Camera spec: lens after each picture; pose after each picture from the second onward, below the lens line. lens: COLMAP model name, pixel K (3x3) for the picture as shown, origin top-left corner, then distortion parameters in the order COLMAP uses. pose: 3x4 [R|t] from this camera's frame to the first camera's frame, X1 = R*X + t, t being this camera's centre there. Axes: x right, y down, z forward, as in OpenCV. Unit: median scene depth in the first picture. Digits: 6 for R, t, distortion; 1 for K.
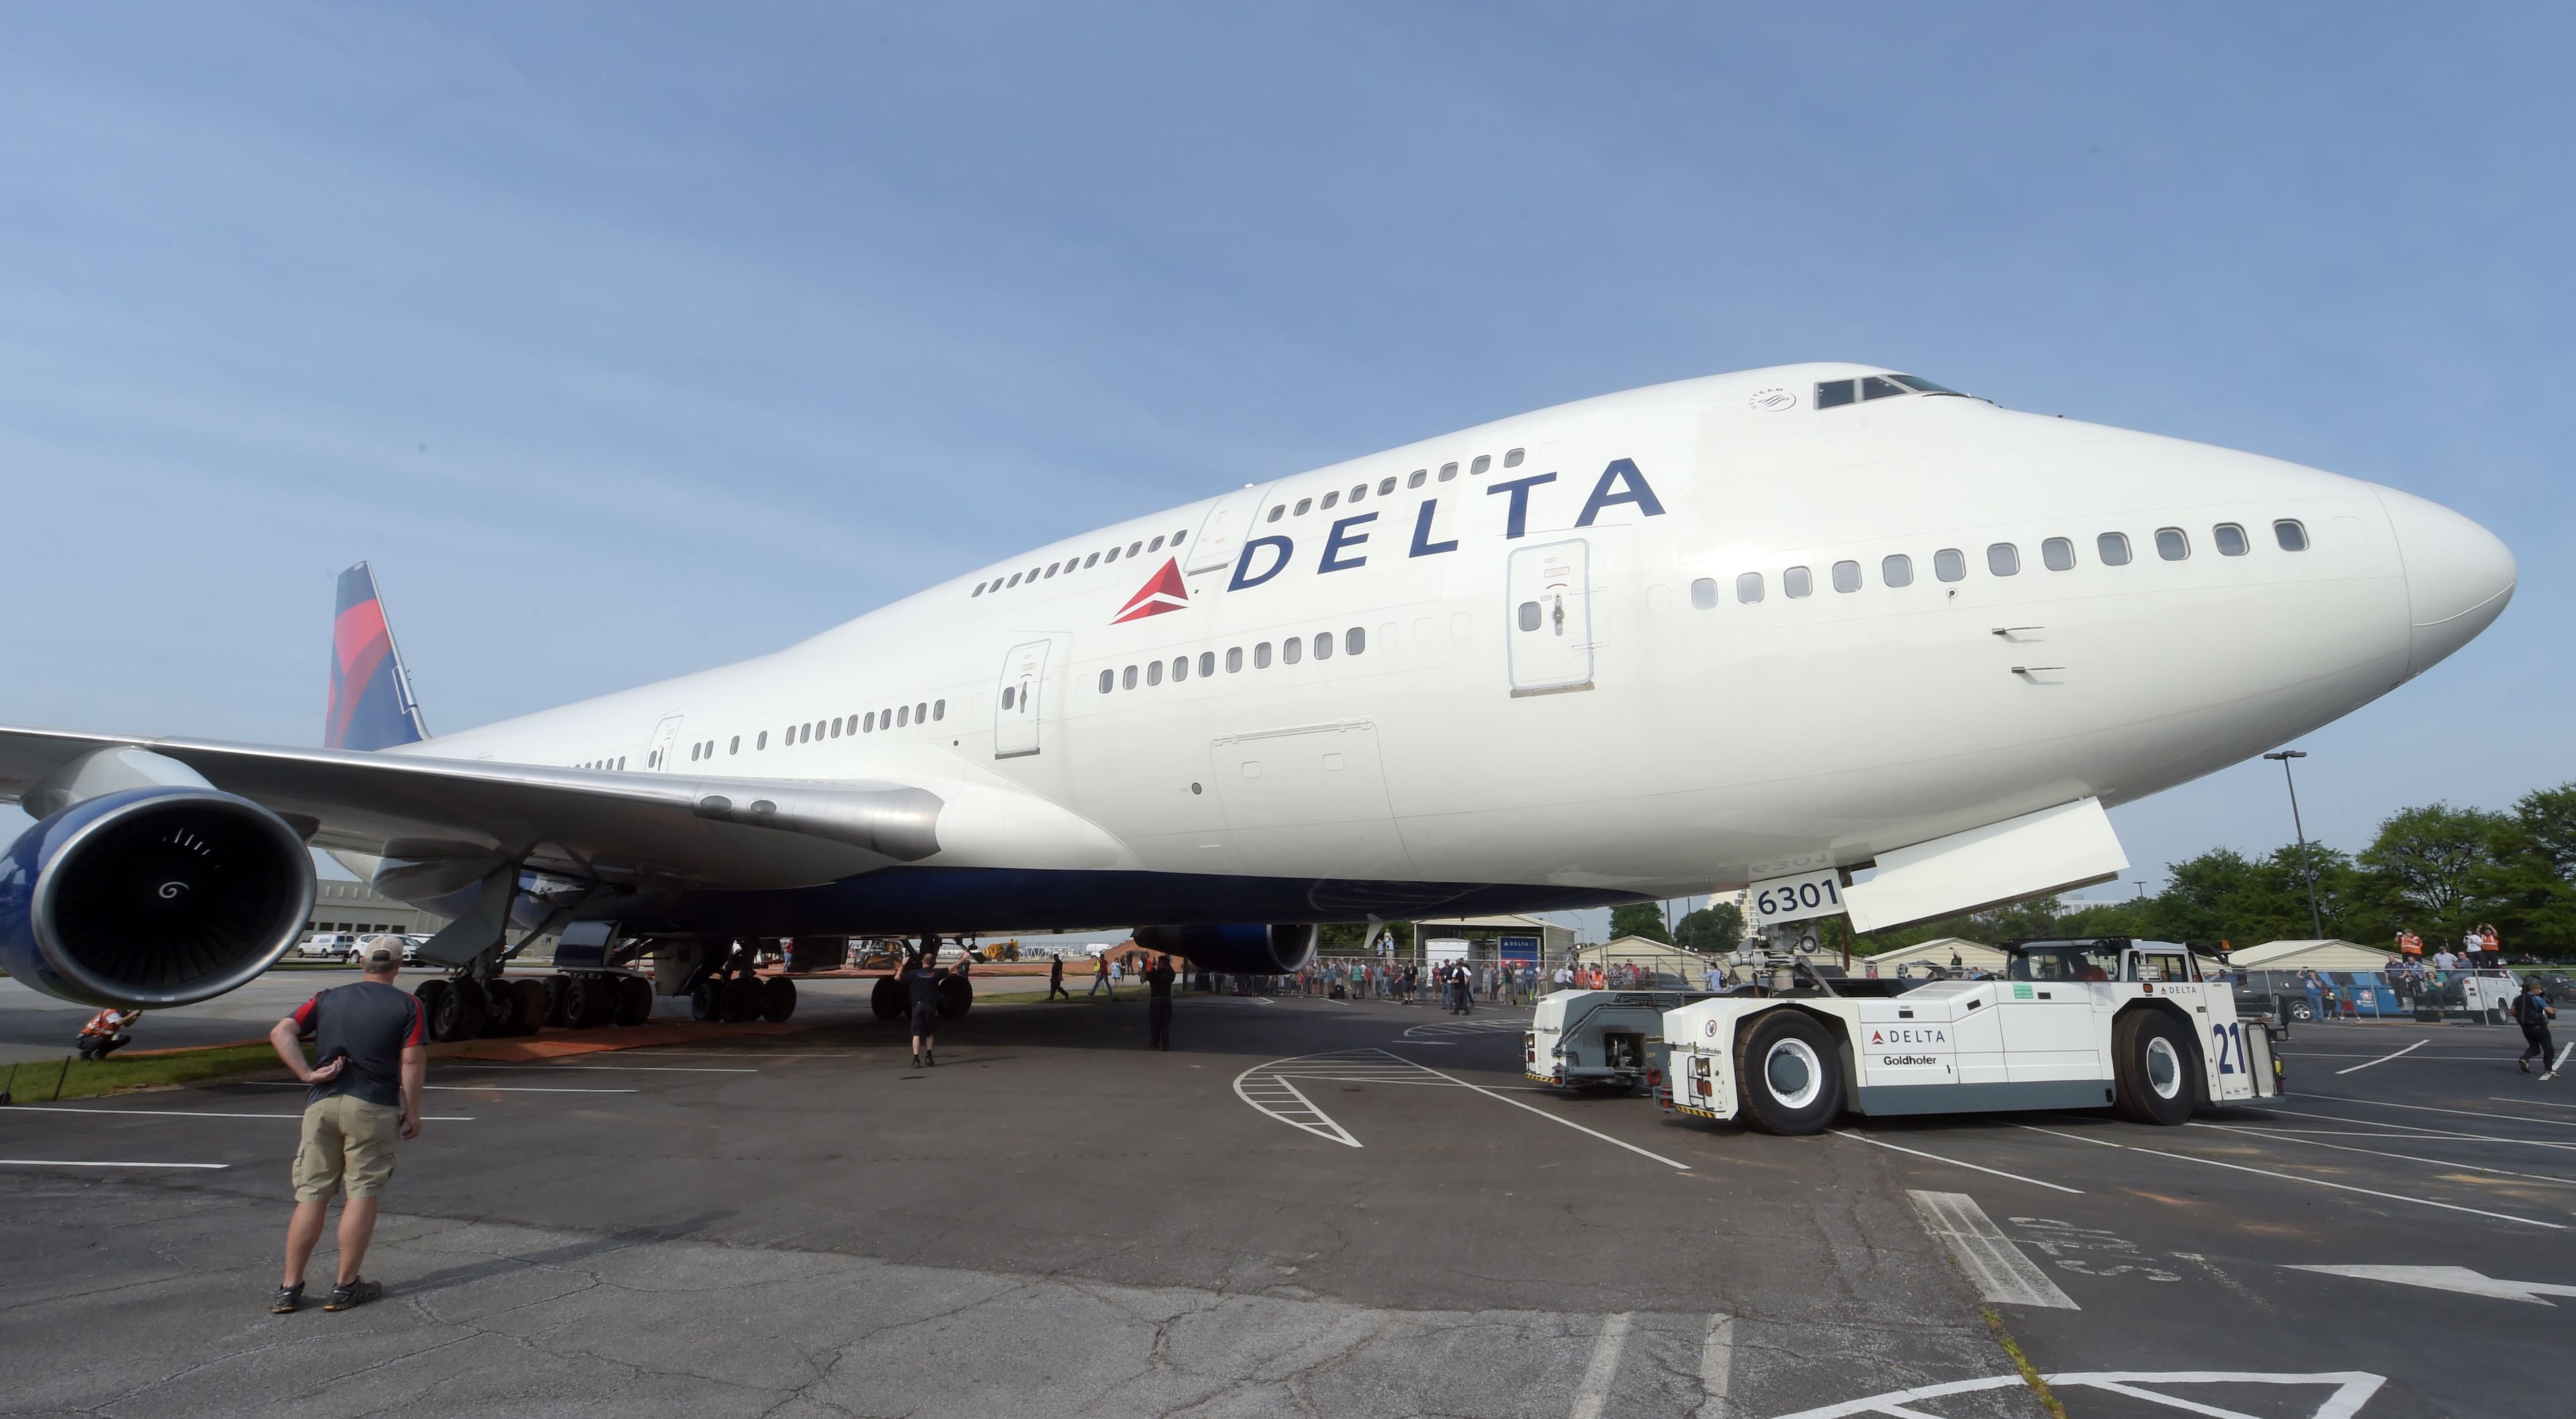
lens RADIAL K [[1075.4, 0, 1294.8], [0, 1075.4, 686.3], [0, 0, 1]] dist [0.001076, 0.000135]
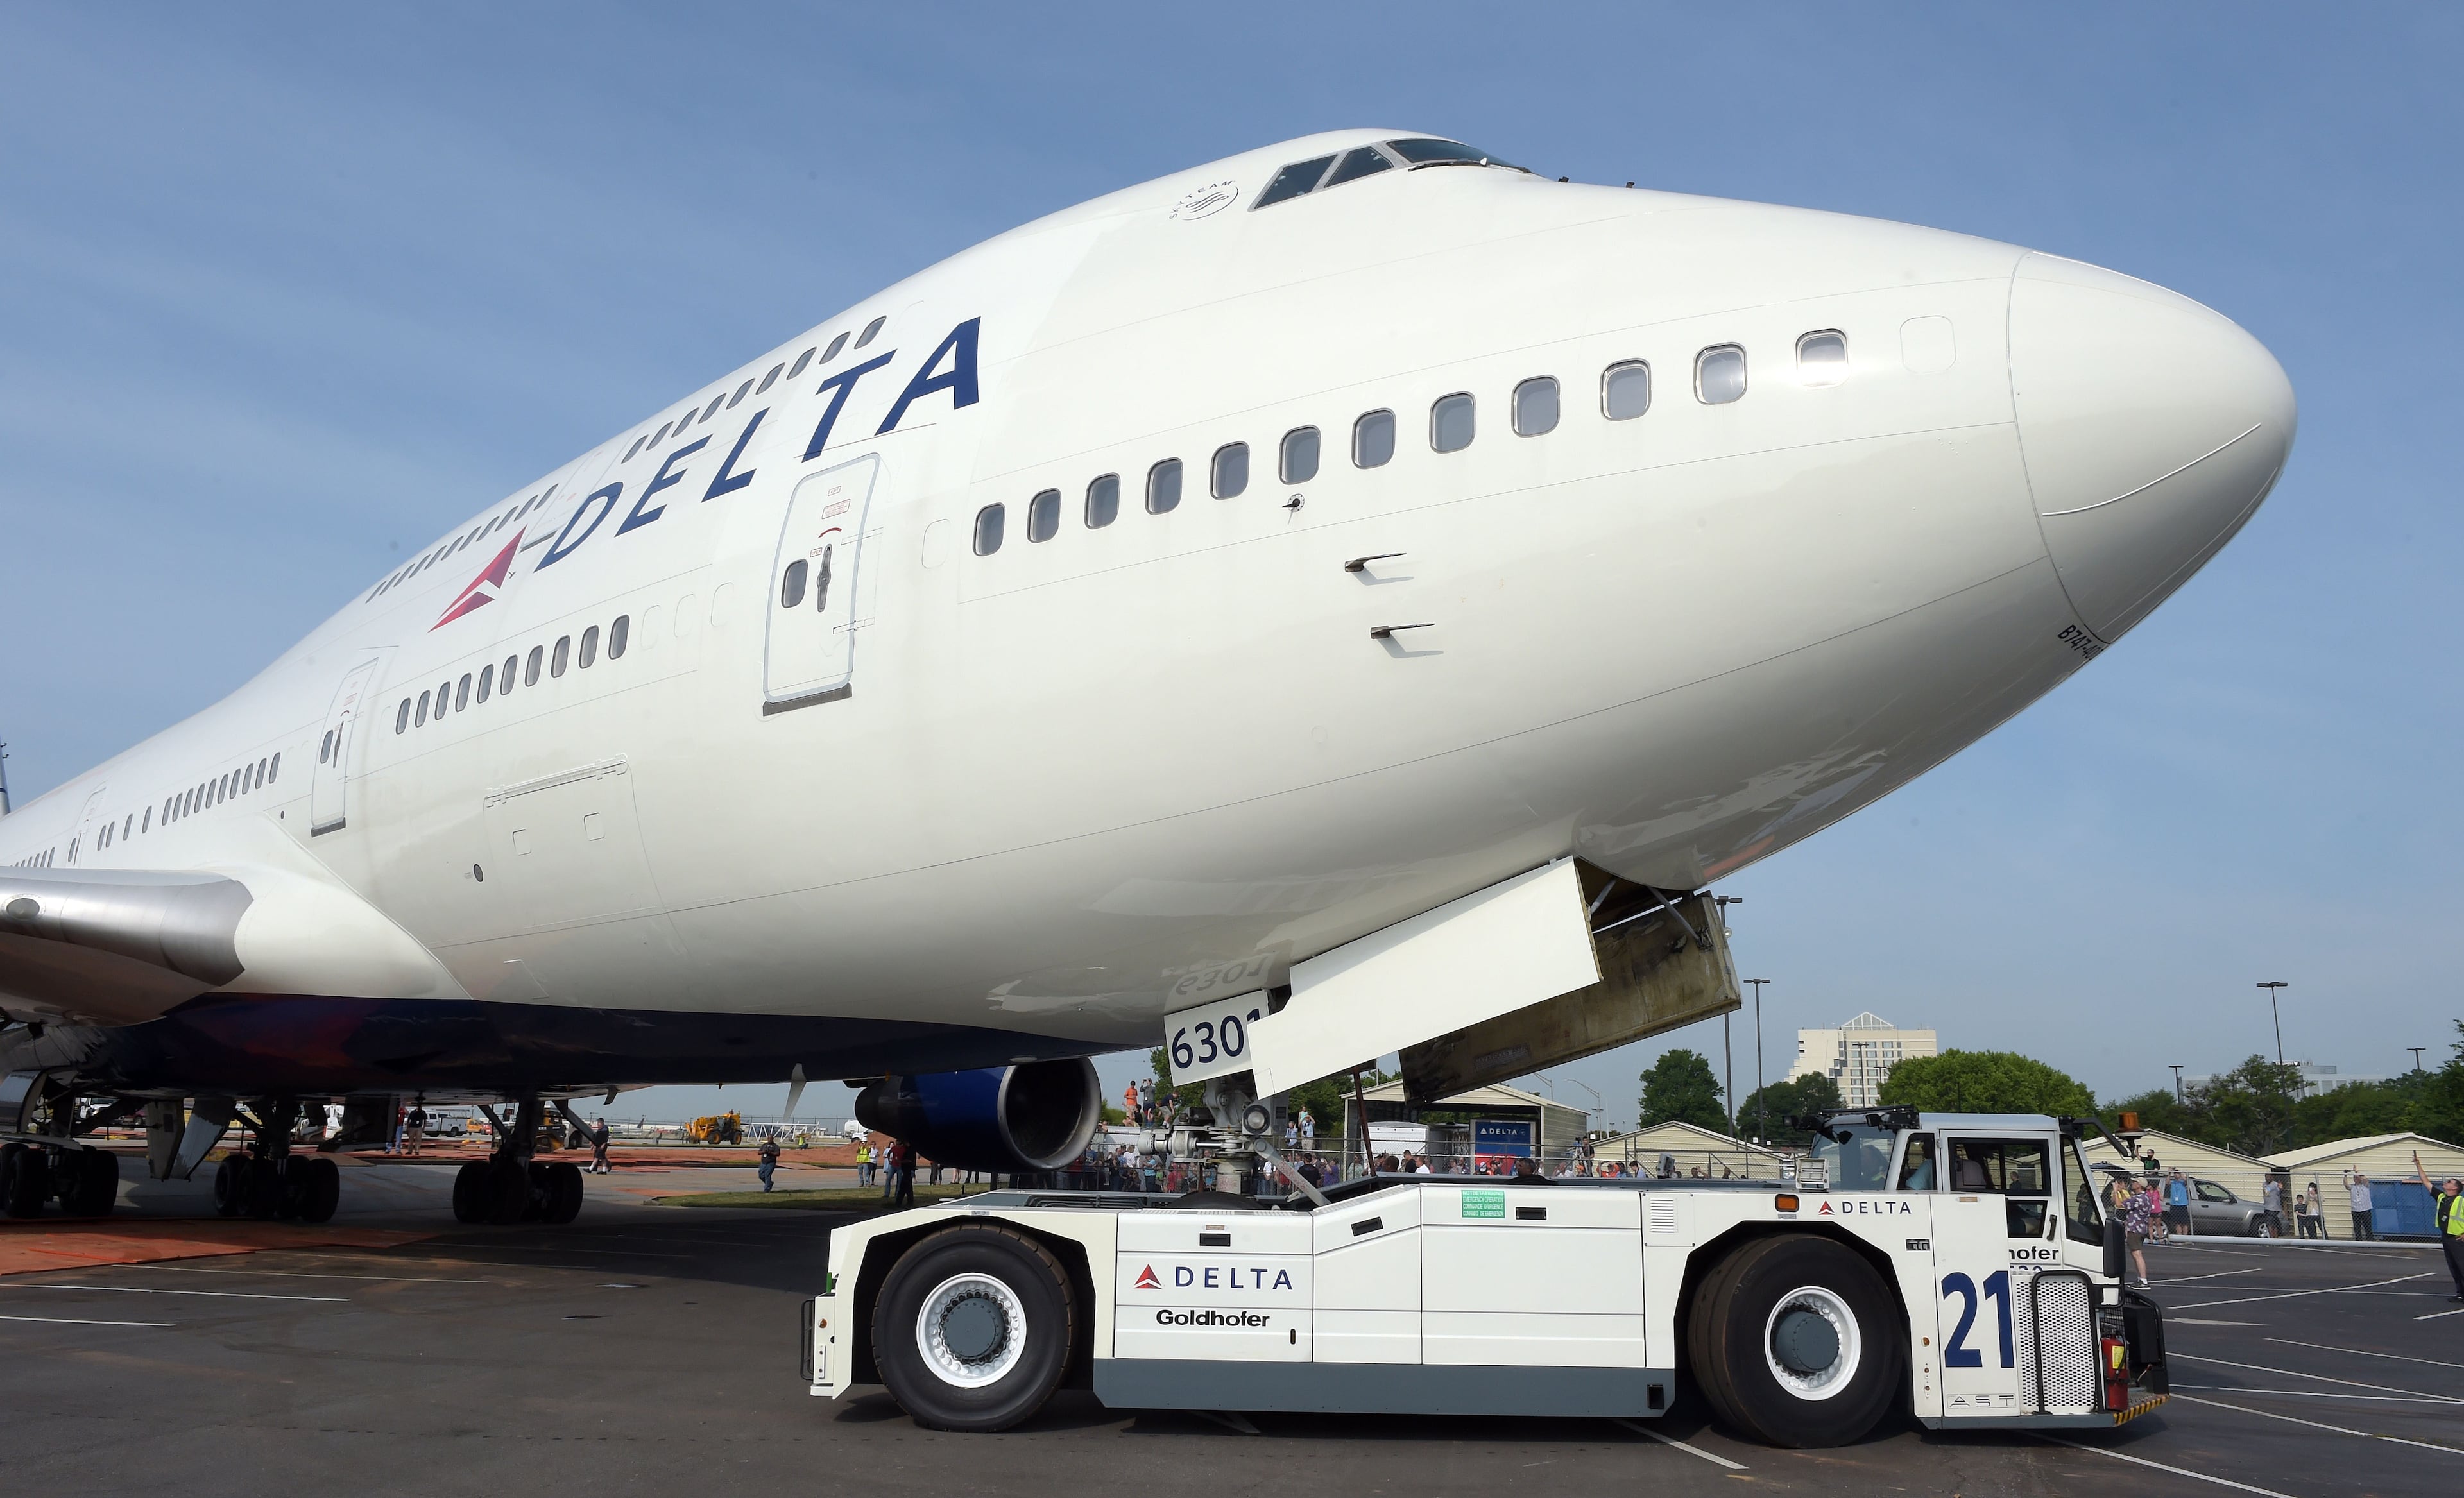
lens RADIAL K [[1615.8, 0, 1095.7], [0, 1615.8, 740.8], [0, 0, 1]] dist [-0.006075, -0.002688]
pose [[0.983899, -0.026494, -0.176751, 0.540592], [0.026303, 0.999648, -0.003421, 0.032816], [0.176780, -0.001283, 0.984250, 0.114078]]
